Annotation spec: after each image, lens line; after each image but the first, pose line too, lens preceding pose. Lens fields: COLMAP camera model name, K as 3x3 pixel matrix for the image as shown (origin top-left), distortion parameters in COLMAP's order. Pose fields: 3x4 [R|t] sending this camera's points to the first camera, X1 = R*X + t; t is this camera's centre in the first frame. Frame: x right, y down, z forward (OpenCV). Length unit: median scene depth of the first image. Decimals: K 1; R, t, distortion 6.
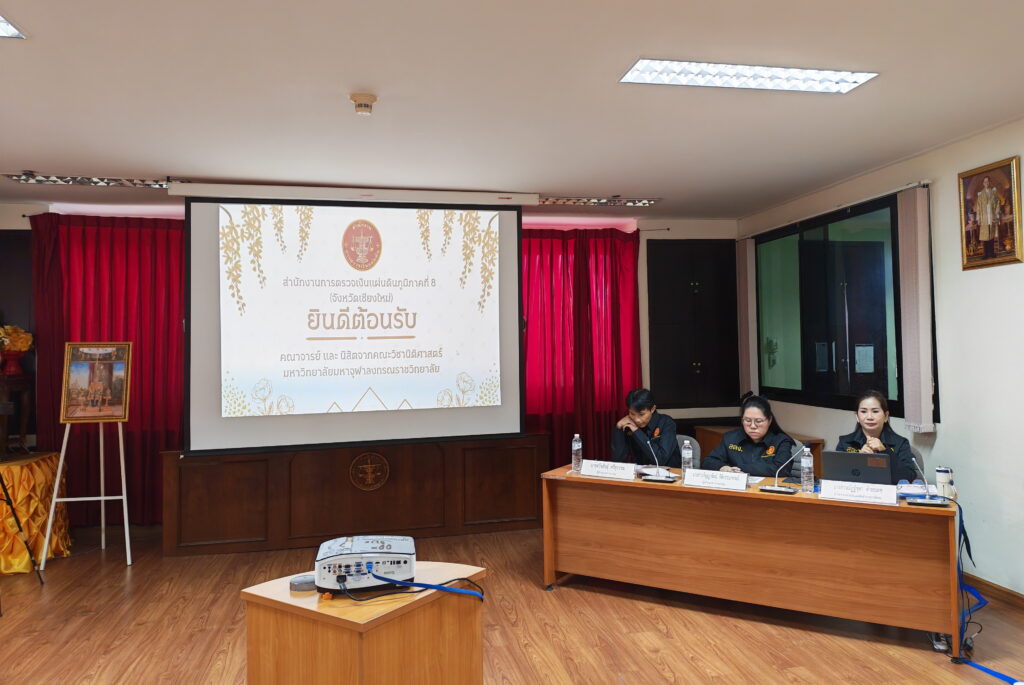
lens RADIAL K [[735.6, 0, 549.1], [0, 735.6, 325.1], [0, 0, 1]] dist [0.055765, -0.035910]
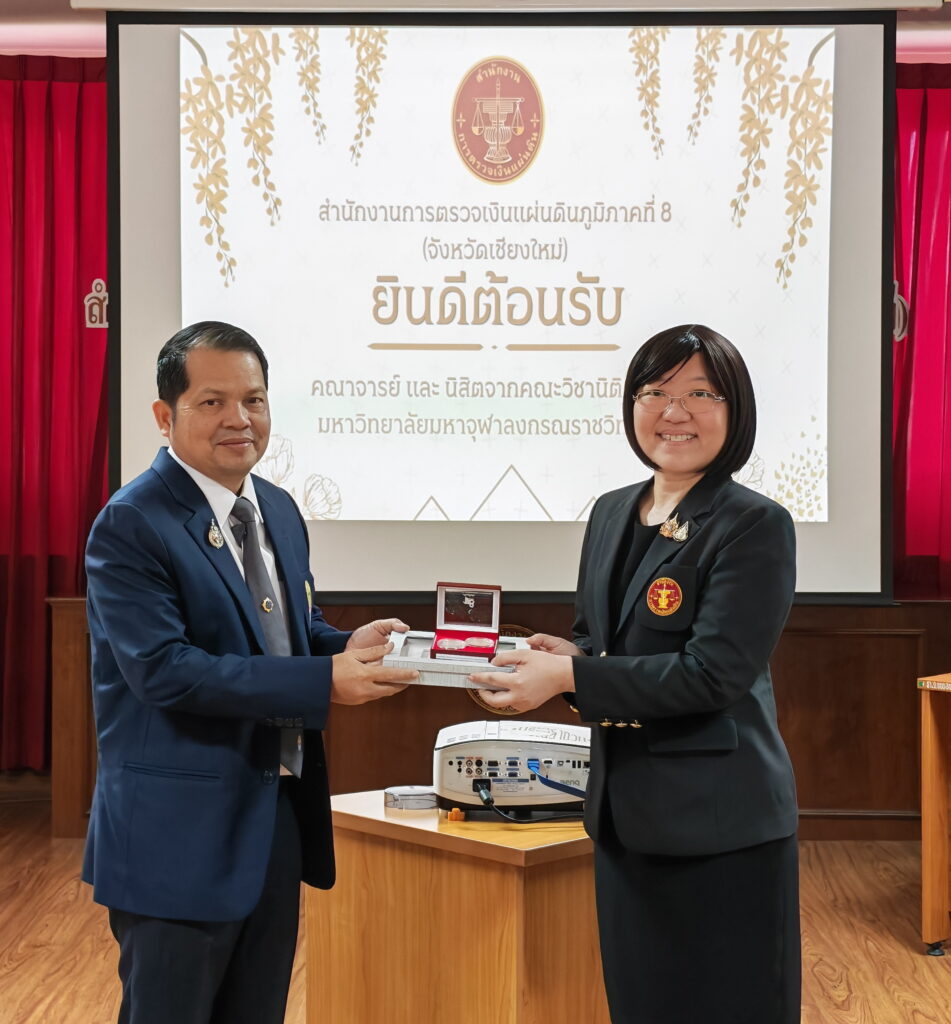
lens RADIAL K [[2297.8, 0, 514.0], [0, 2297.8, 458.0], [0, 0, 1]] dist [0.306264, 0.000000]
pose [[0.975247, 0.024753, -0.219728, 0.045250], [-0.013402, 0.998505, 0.053000, 0.011565], [0.220711, -0.048743, 0.974121, -0.271874]]
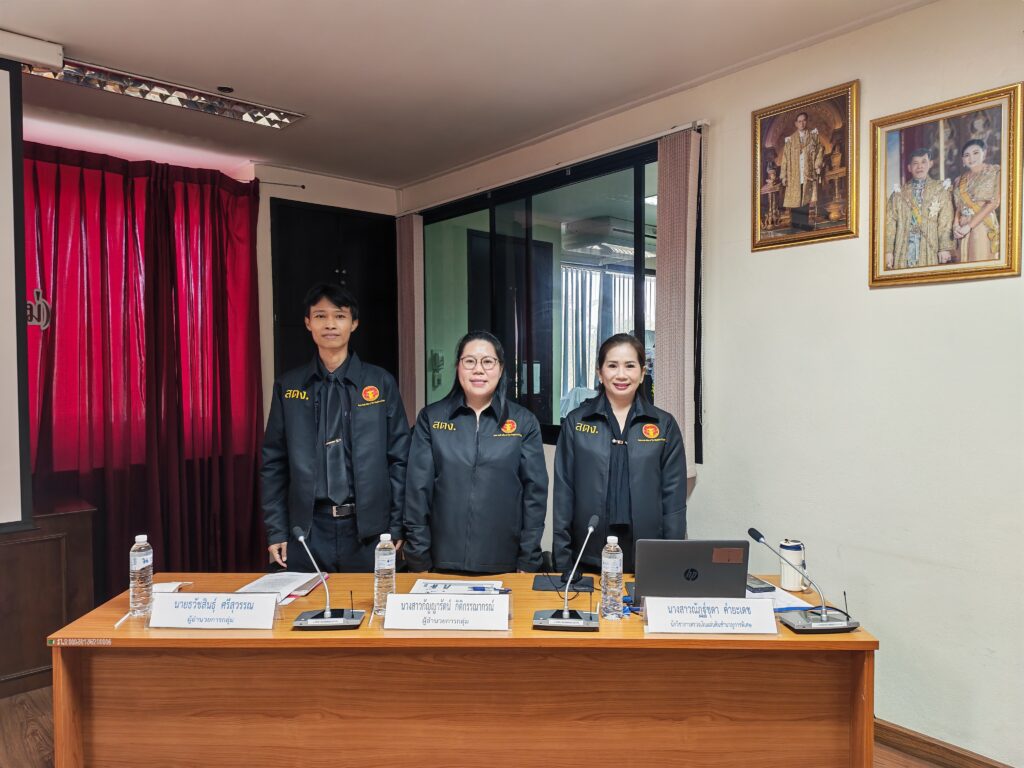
lens RADIAL K [[692.5, 0, 499.2], [0, 692.5, 380.7], [0, 0, 1]] dist [0.071430, -0.078779]
pose [[0.883788, 0.001516, 0.467885, 0.026499], [-0.023159, 0.998911, 0.040509, 0.024712], [-0.467314, -0.046637, 0.882860, 0.454558]]
